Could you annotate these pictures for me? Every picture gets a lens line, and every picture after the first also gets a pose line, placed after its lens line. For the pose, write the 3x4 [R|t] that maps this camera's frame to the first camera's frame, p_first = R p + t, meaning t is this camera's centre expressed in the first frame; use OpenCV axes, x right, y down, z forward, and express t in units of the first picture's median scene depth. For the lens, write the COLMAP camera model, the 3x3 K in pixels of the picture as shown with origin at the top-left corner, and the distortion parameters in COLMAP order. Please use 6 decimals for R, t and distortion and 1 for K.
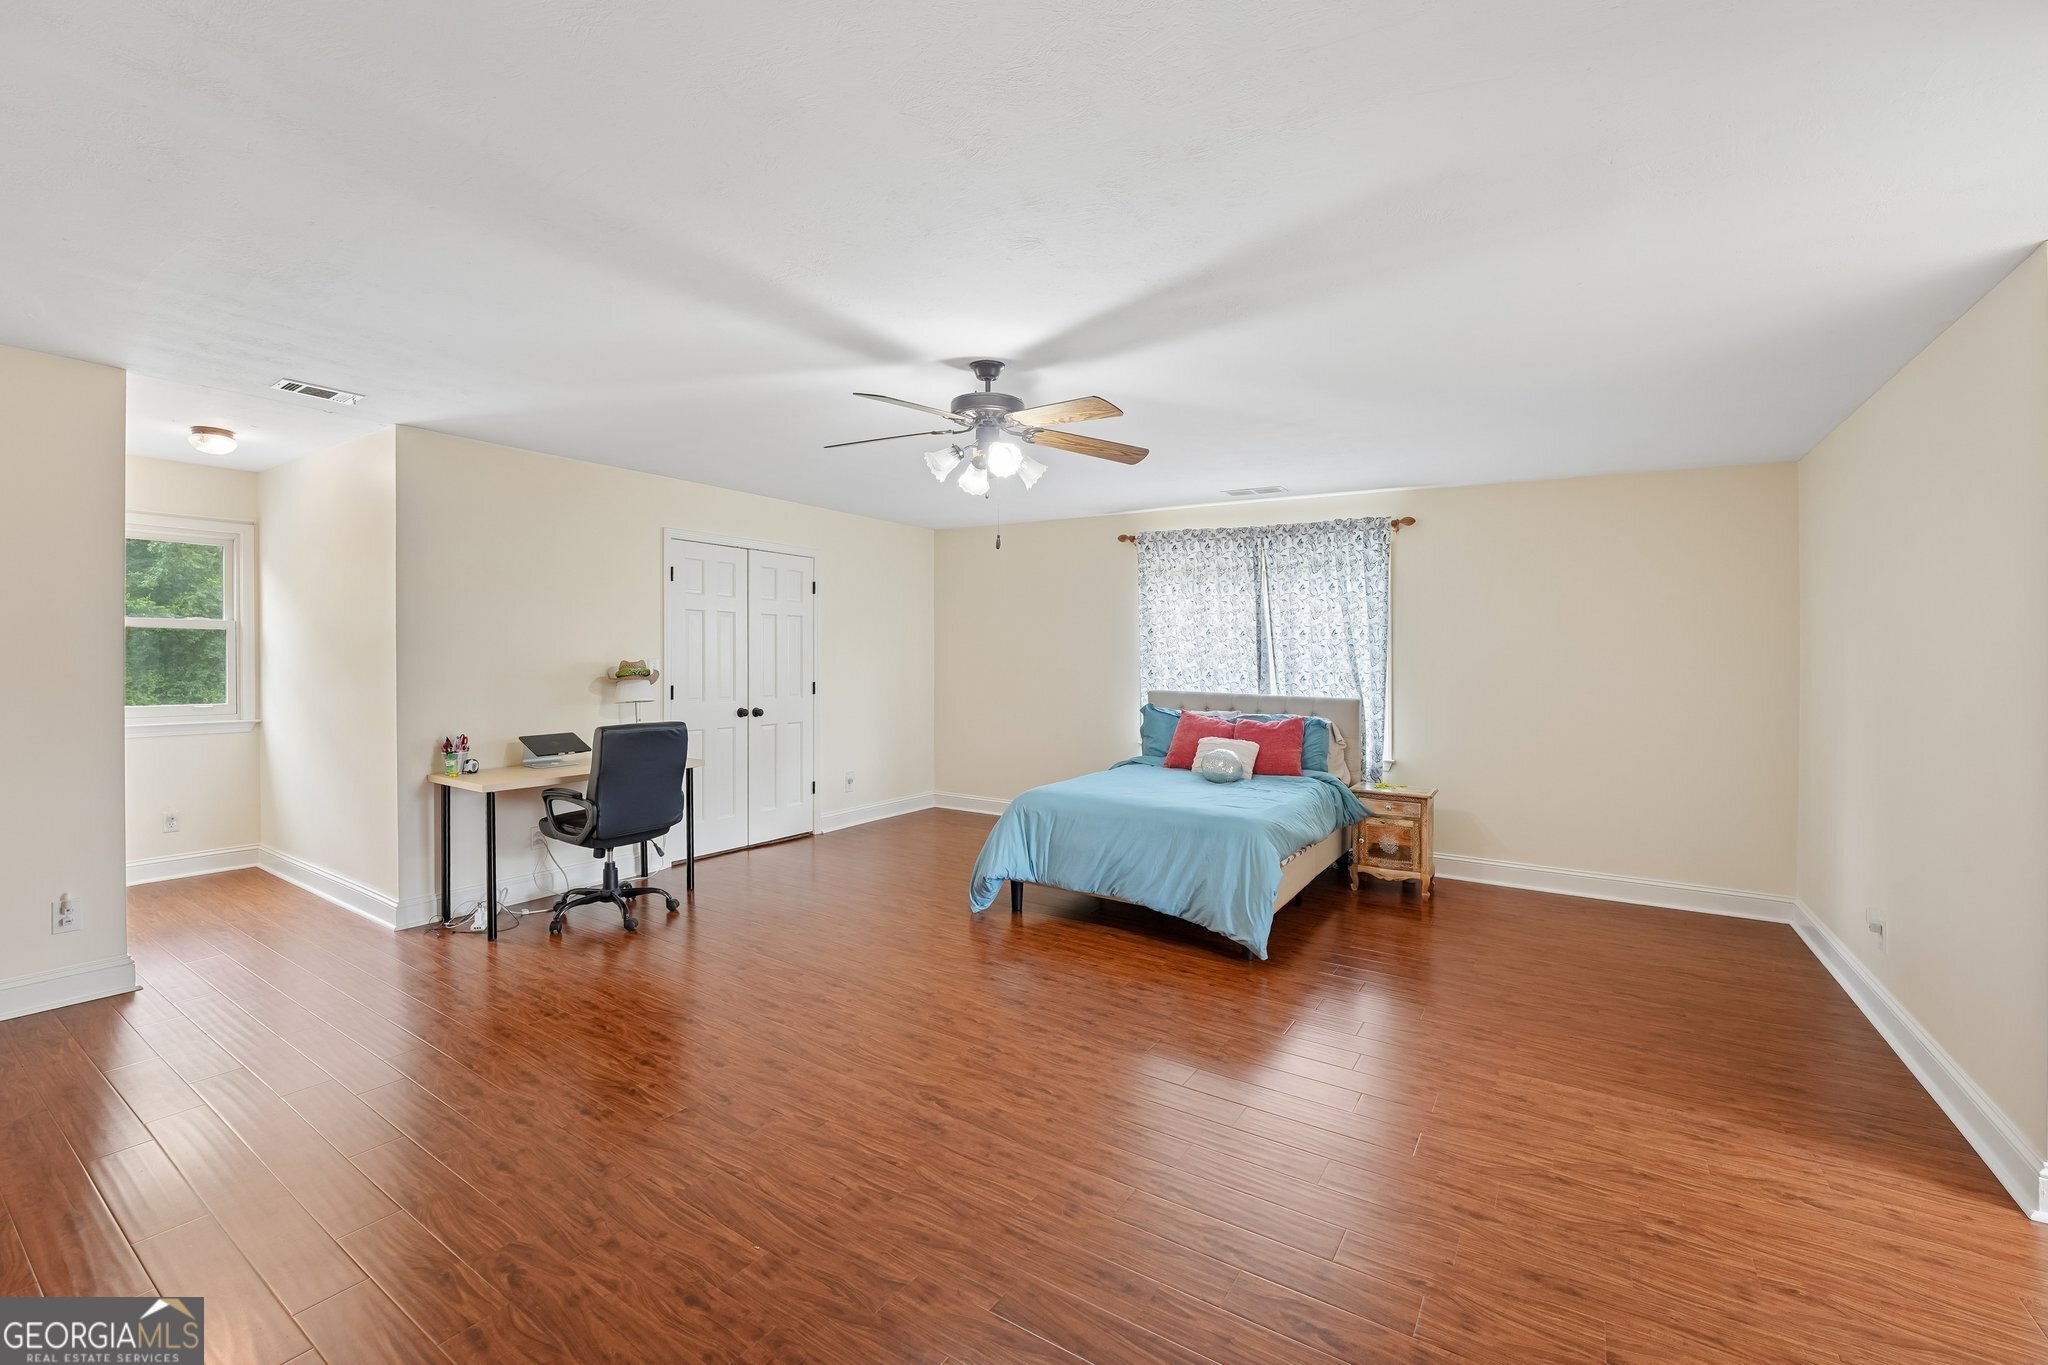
lens RADIAL K [[852.9, 0, 1018.5], [0, 852.9, 659.1], [0, 0, 1]] dist [-0.024857, 0.000008]
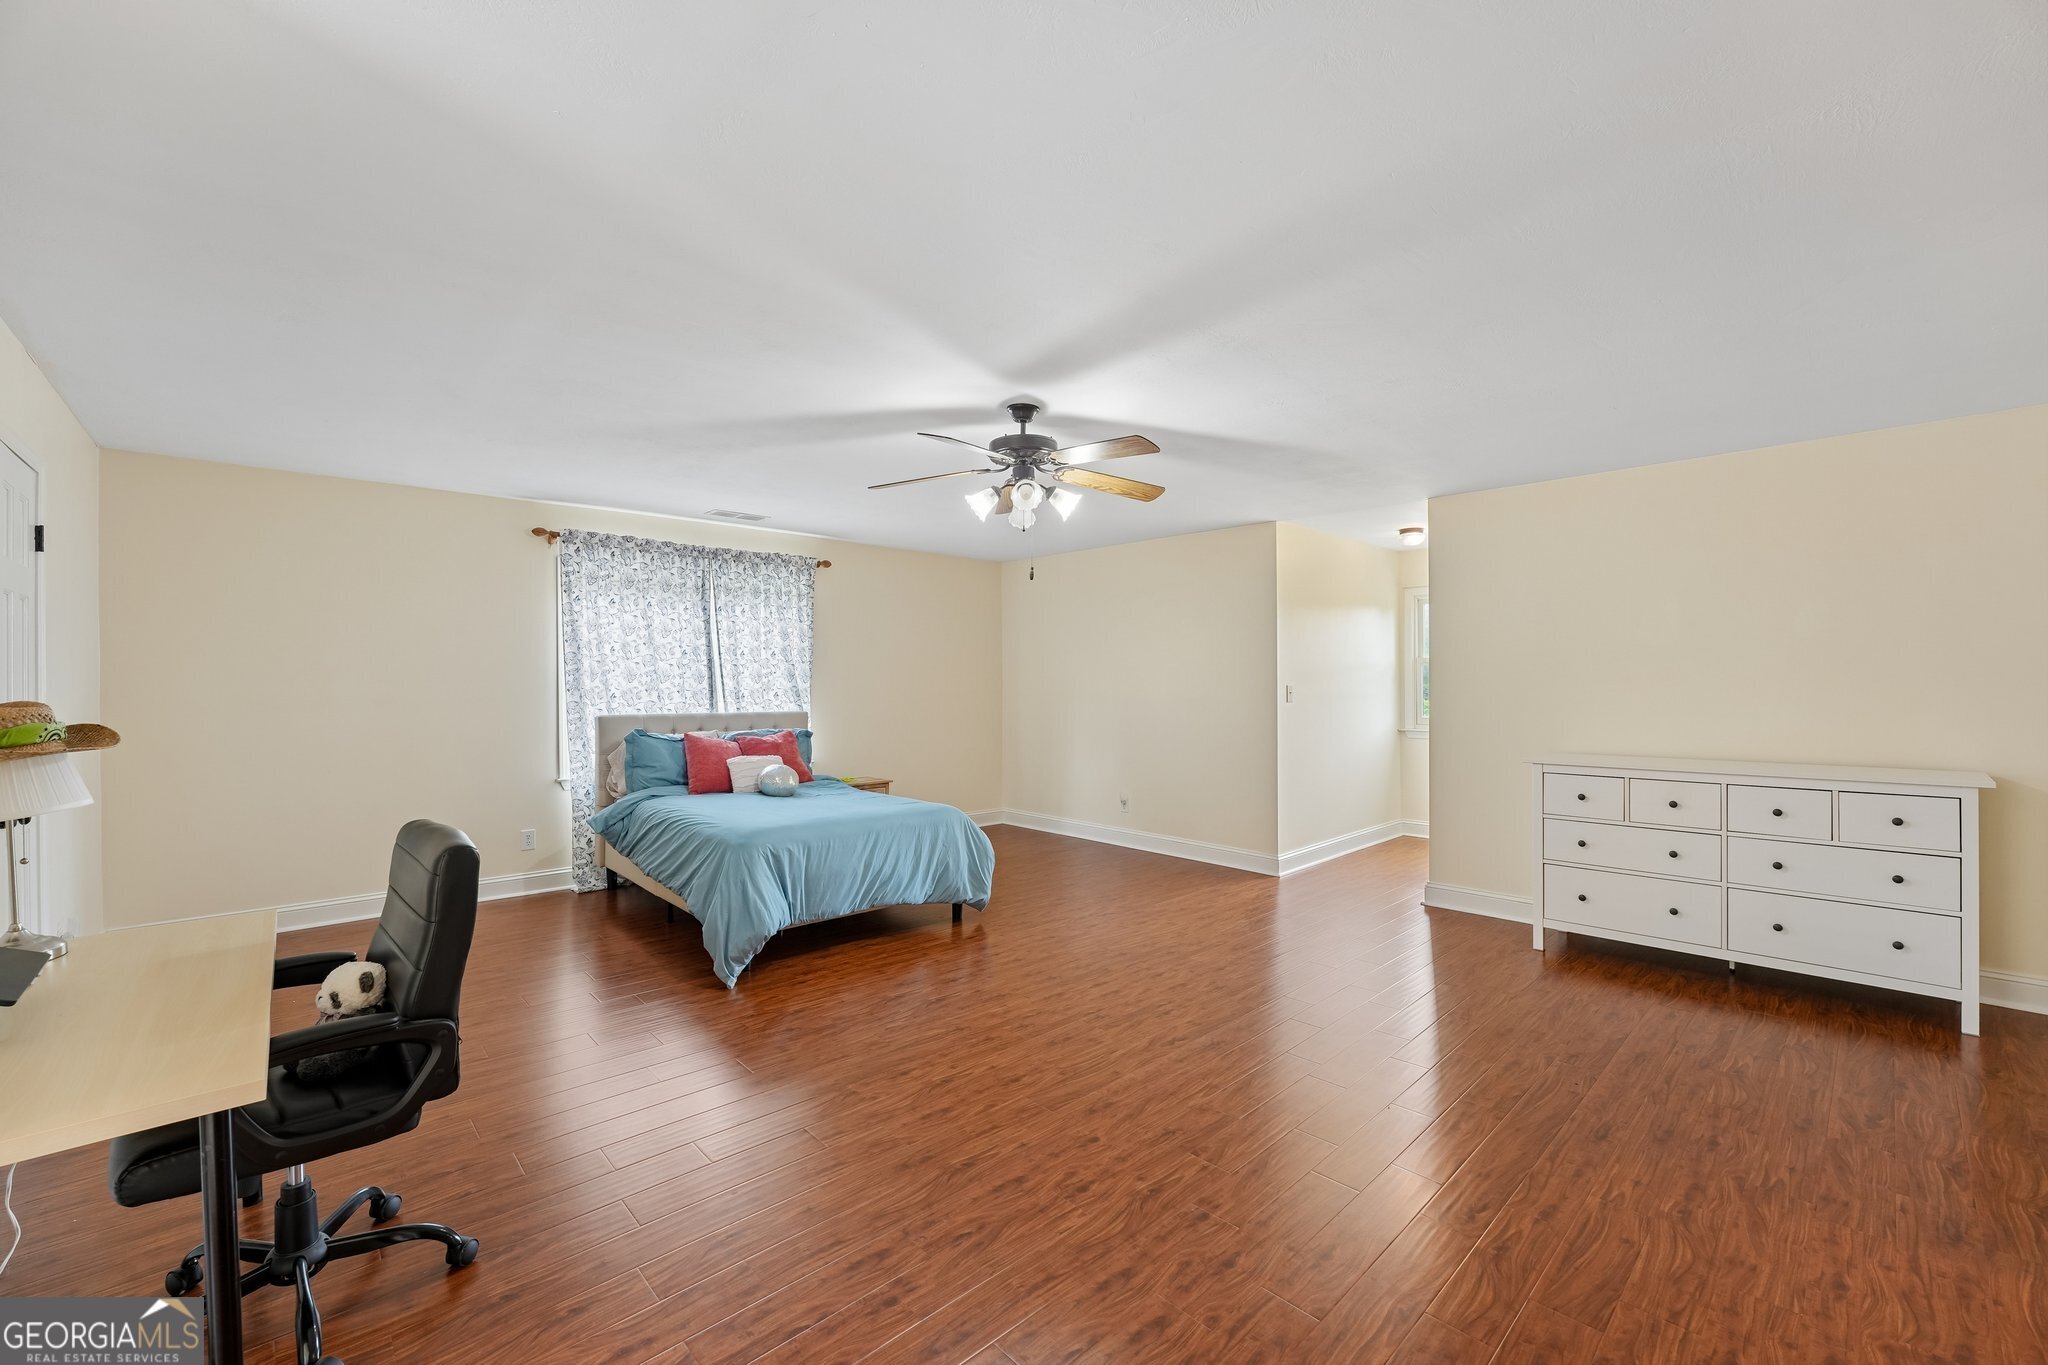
lens RADIAL K [[818.1, 0, 1008.7], [0, 818.1, 675.8], [0, 0, 1]] dist [-0.000680, -0.000085]
pose [[0.254715, -0.010689, 0.966957, -0.811617], [0.009766, 0.999916, 0.008480, -0.010979], [-0.966967, 0.007284, 0.254798, 0.582490]]
